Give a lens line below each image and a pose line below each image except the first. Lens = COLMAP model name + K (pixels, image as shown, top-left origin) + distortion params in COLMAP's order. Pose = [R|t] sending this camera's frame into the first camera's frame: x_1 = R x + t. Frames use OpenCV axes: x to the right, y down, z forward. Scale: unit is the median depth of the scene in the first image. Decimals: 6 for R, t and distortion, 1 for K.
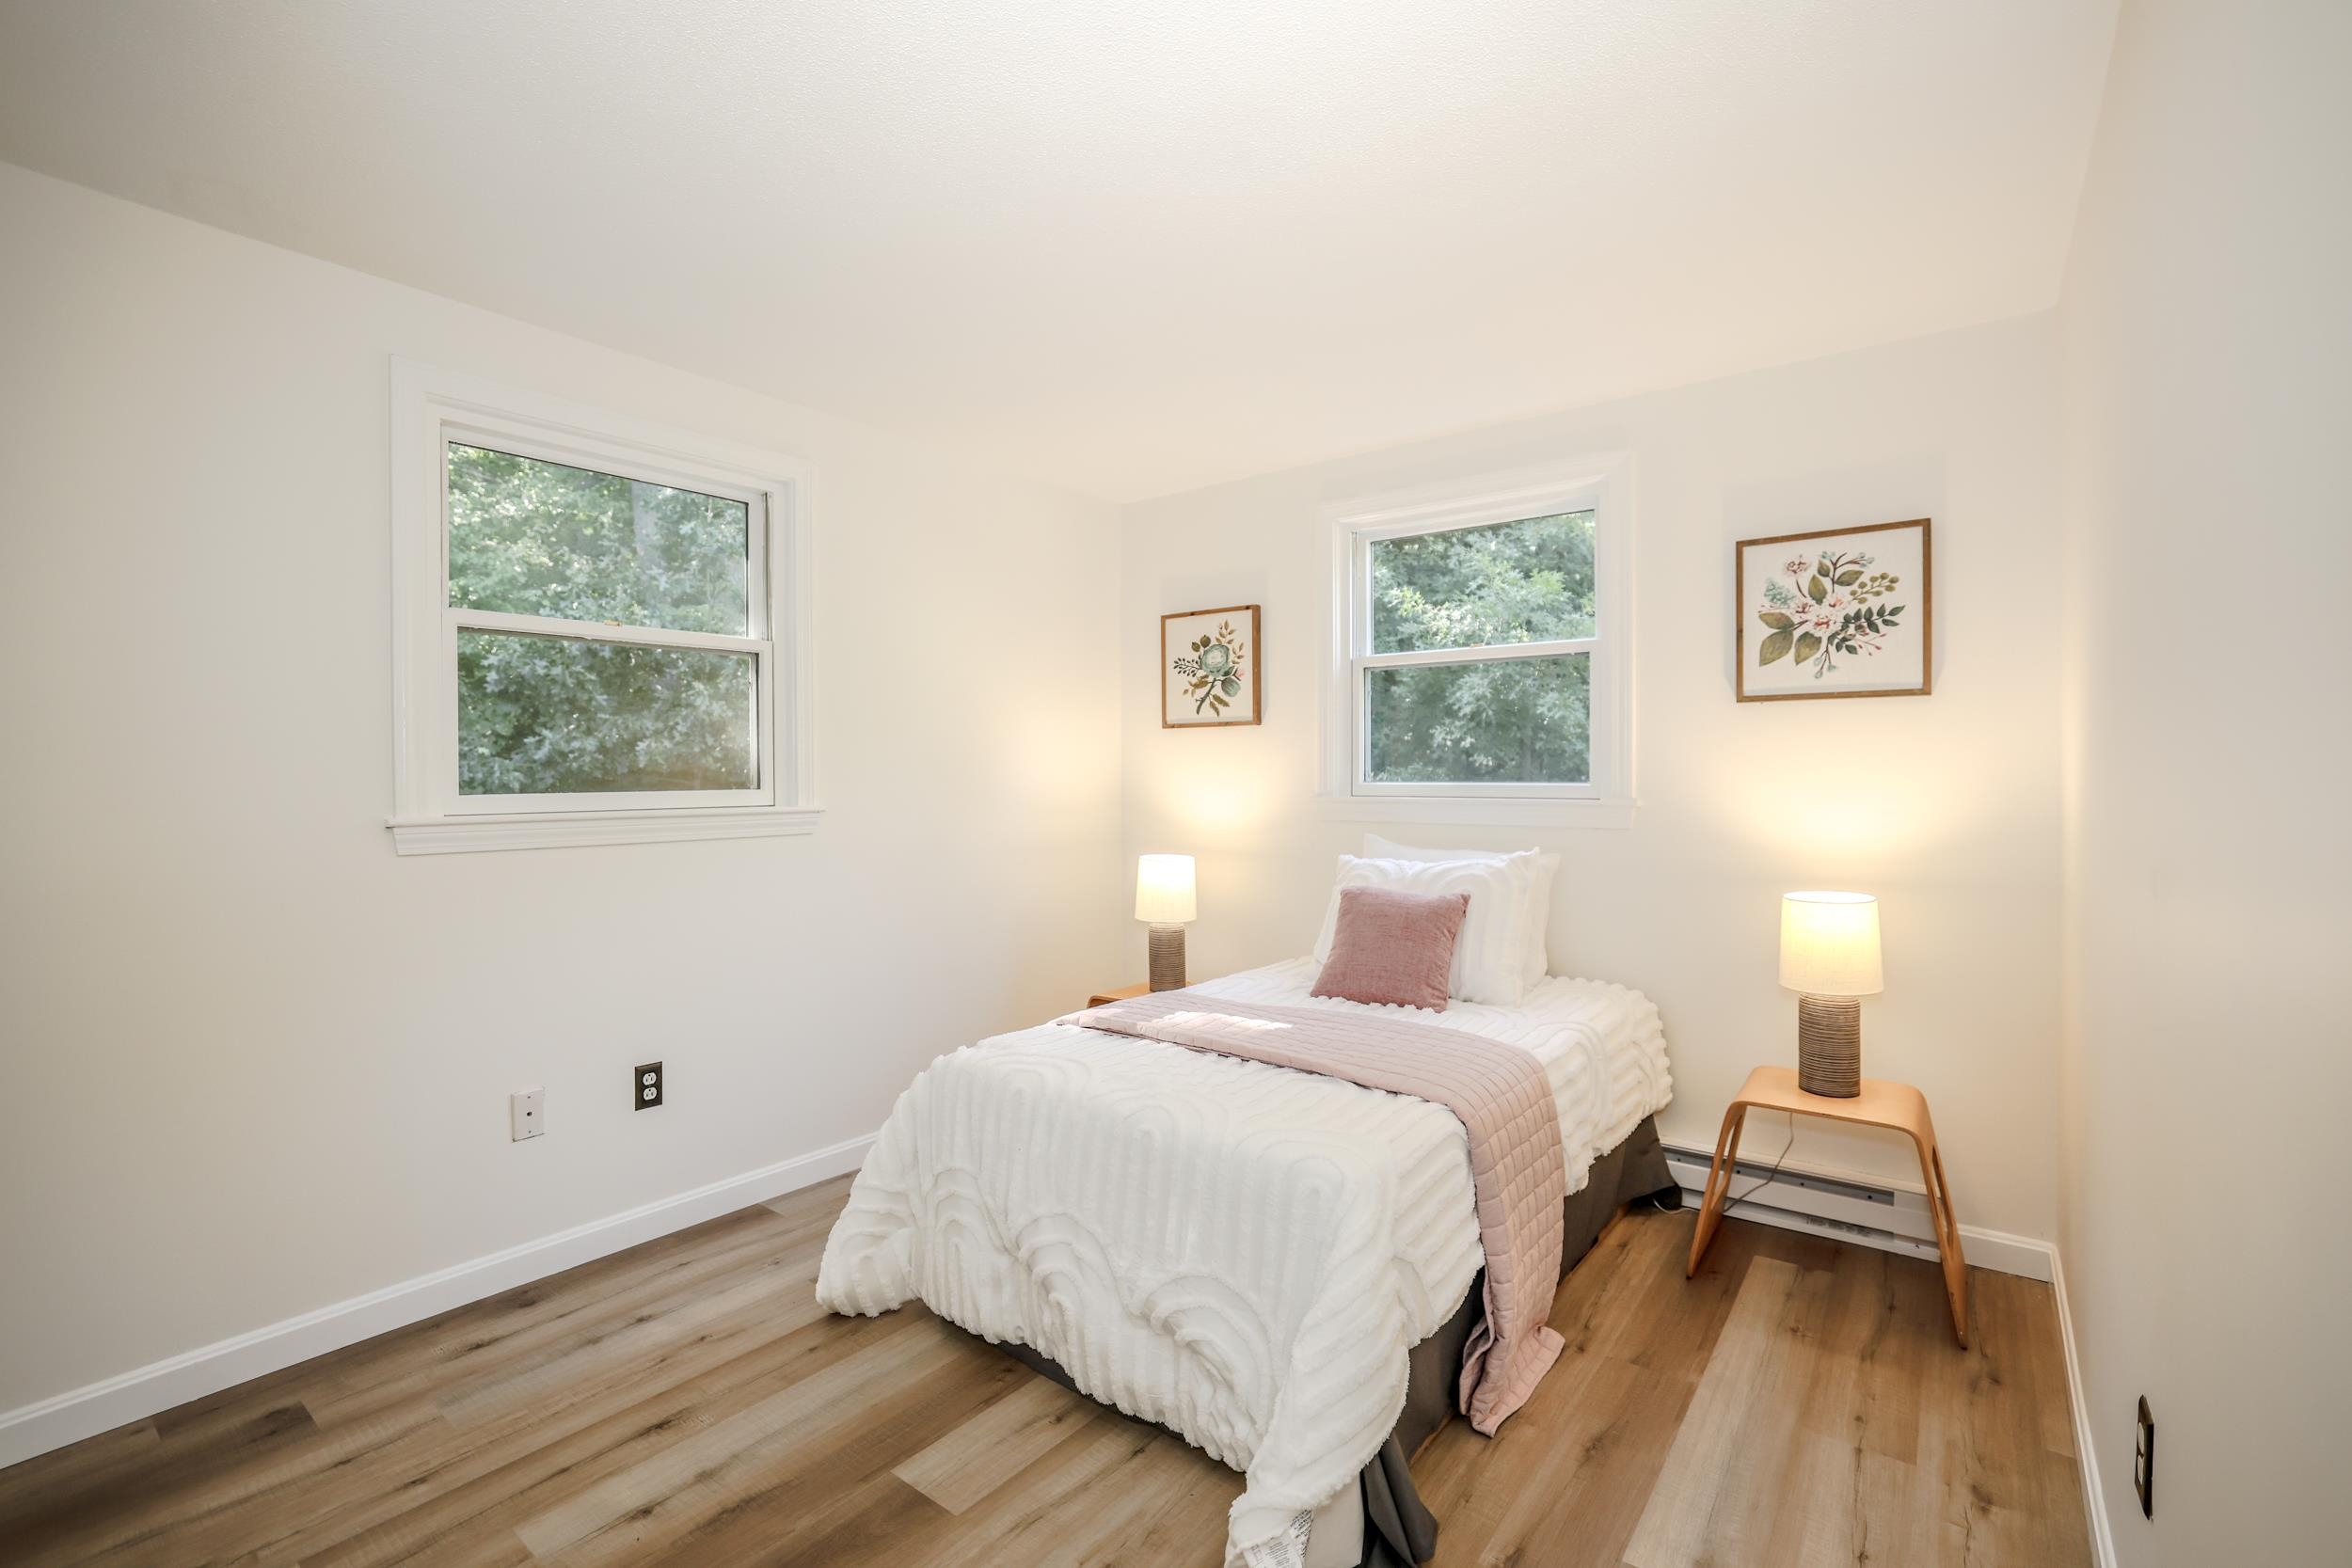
lens RADIAL K [[1074.8, 0, 1183.4], [0, 1074.8, 781.6], [0, 0, 1]] dist [-0.005479, 0.000008]
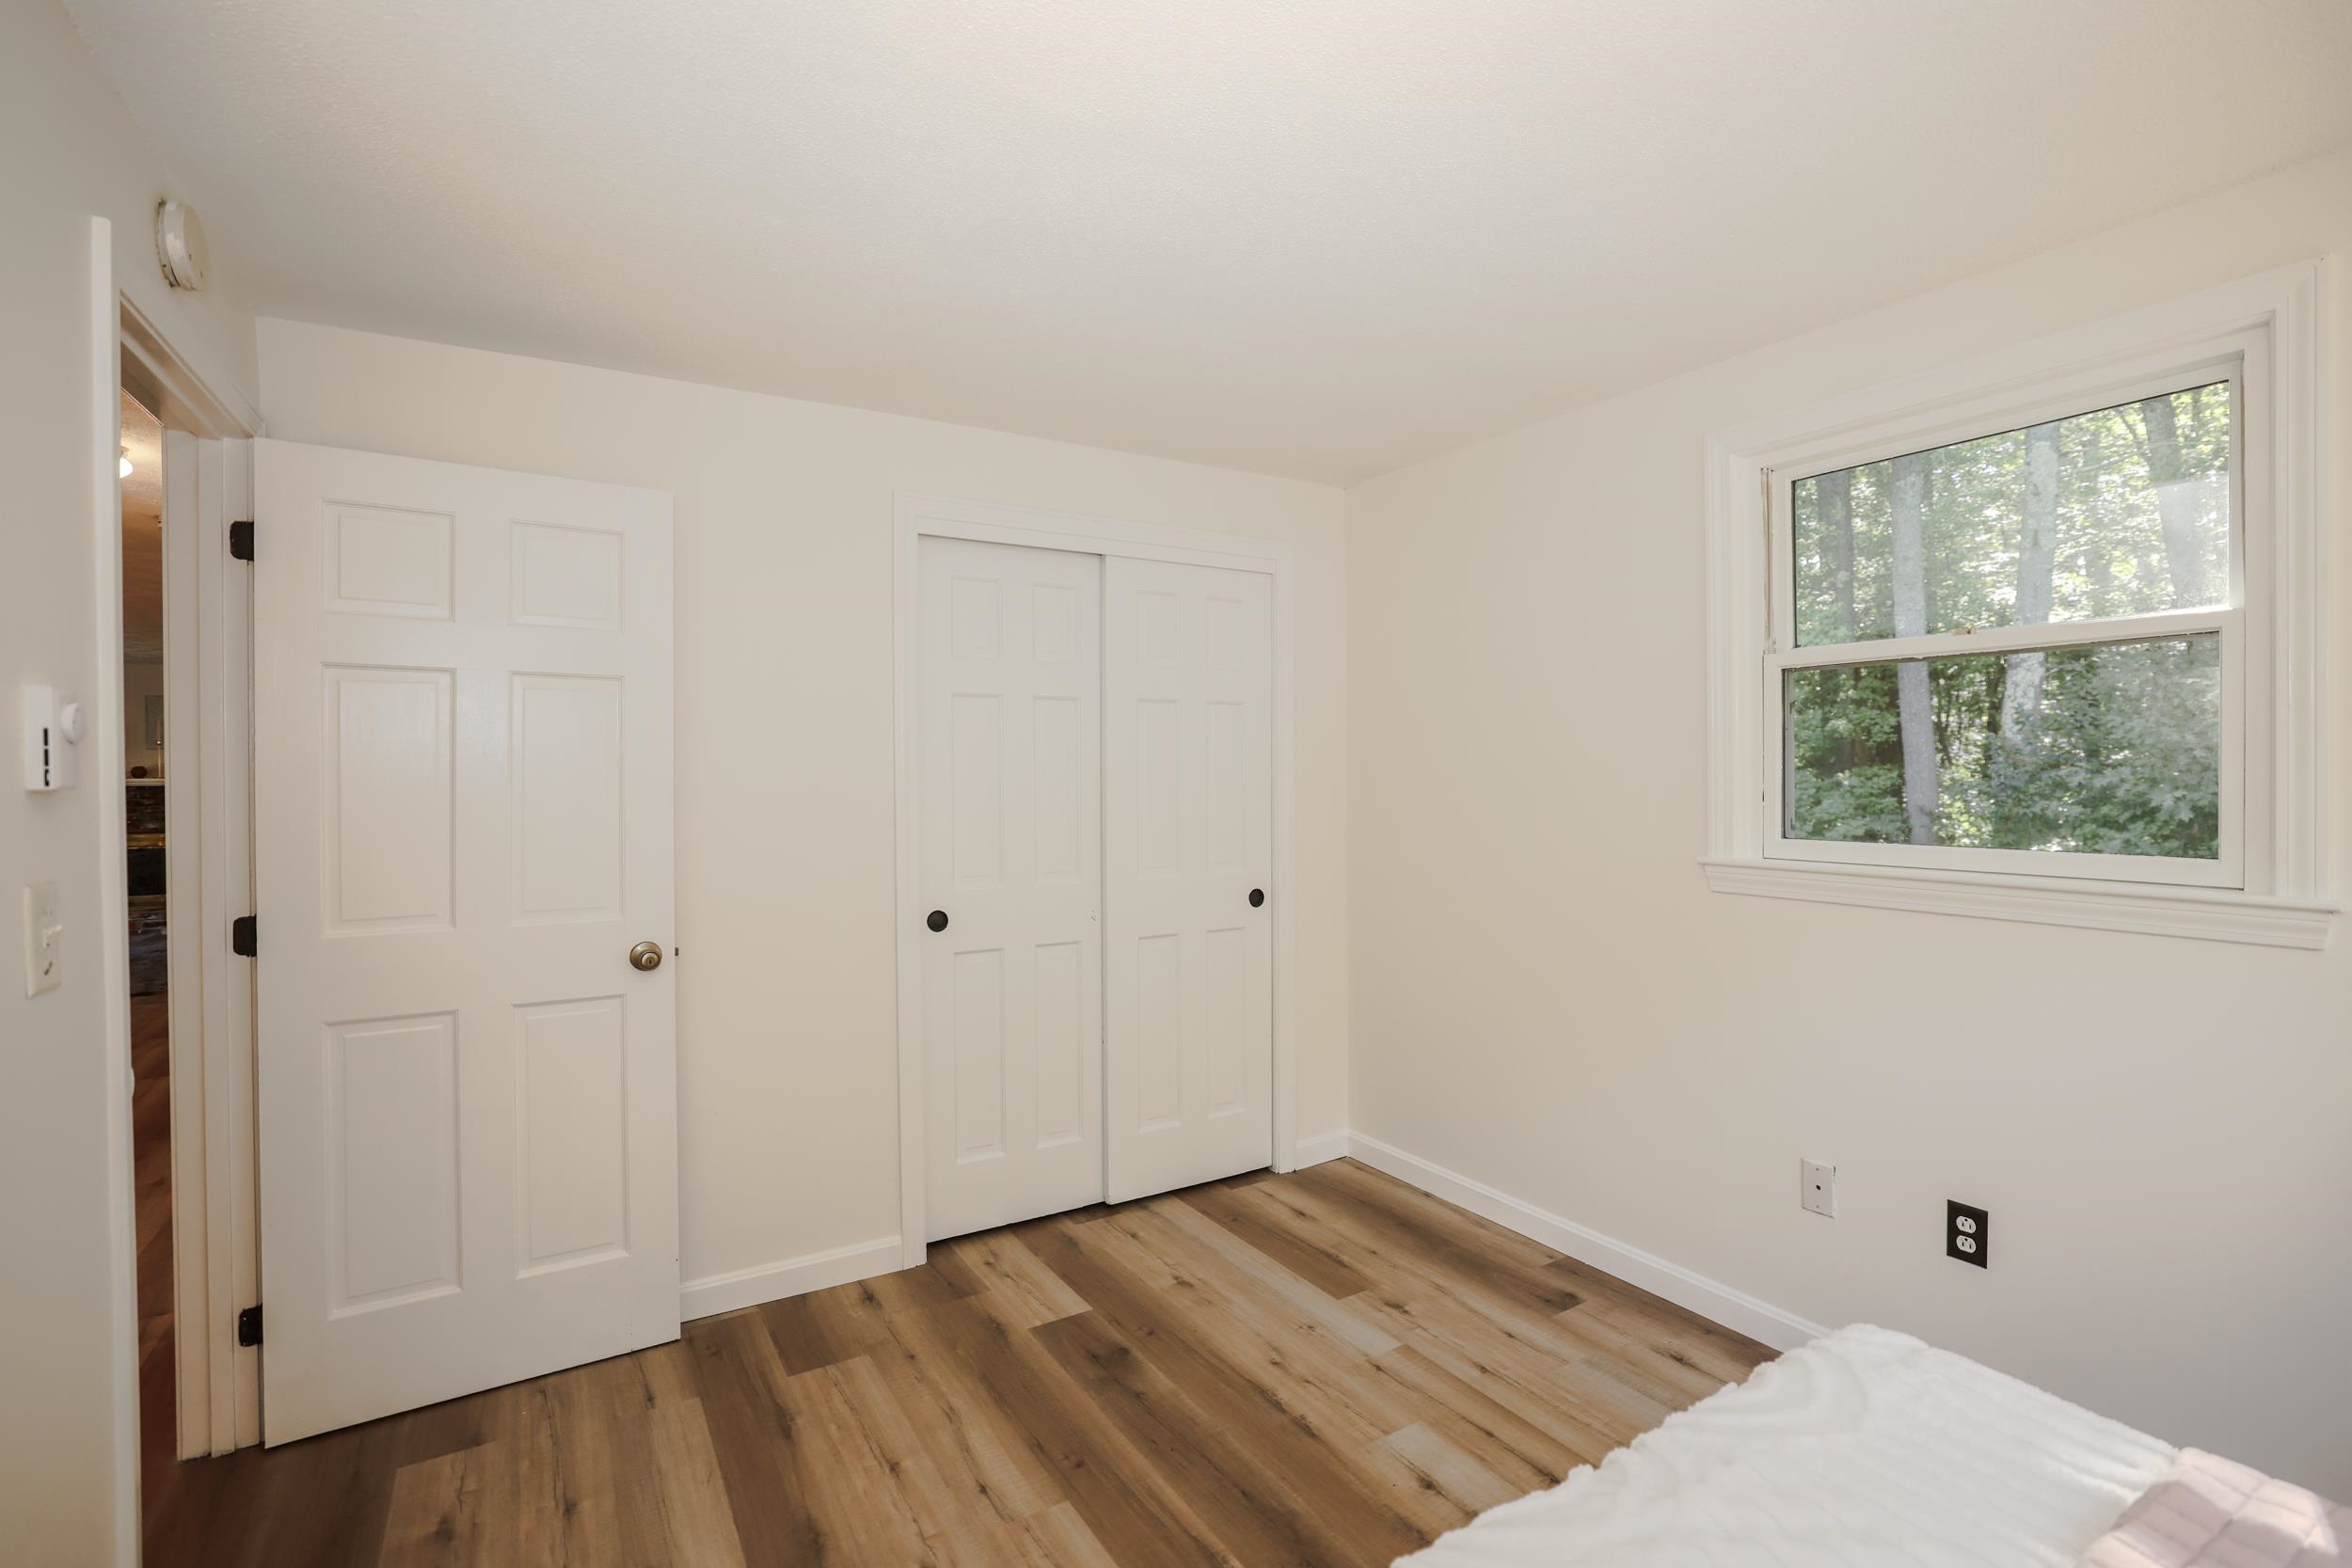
lens RADIAL K [[1074.8, 0, 1169.2], [0, 1074.8, 778.9], [0, 0, 1]] dist [-0.005479, 0.000008]
pose [[-0.364491, 0.000747, -0.931206, 0.451336], [-0.011704, 0.999917, 0.005384, -0.041386], [0.931133, 0.012861, -0.364452, 0.797615]]
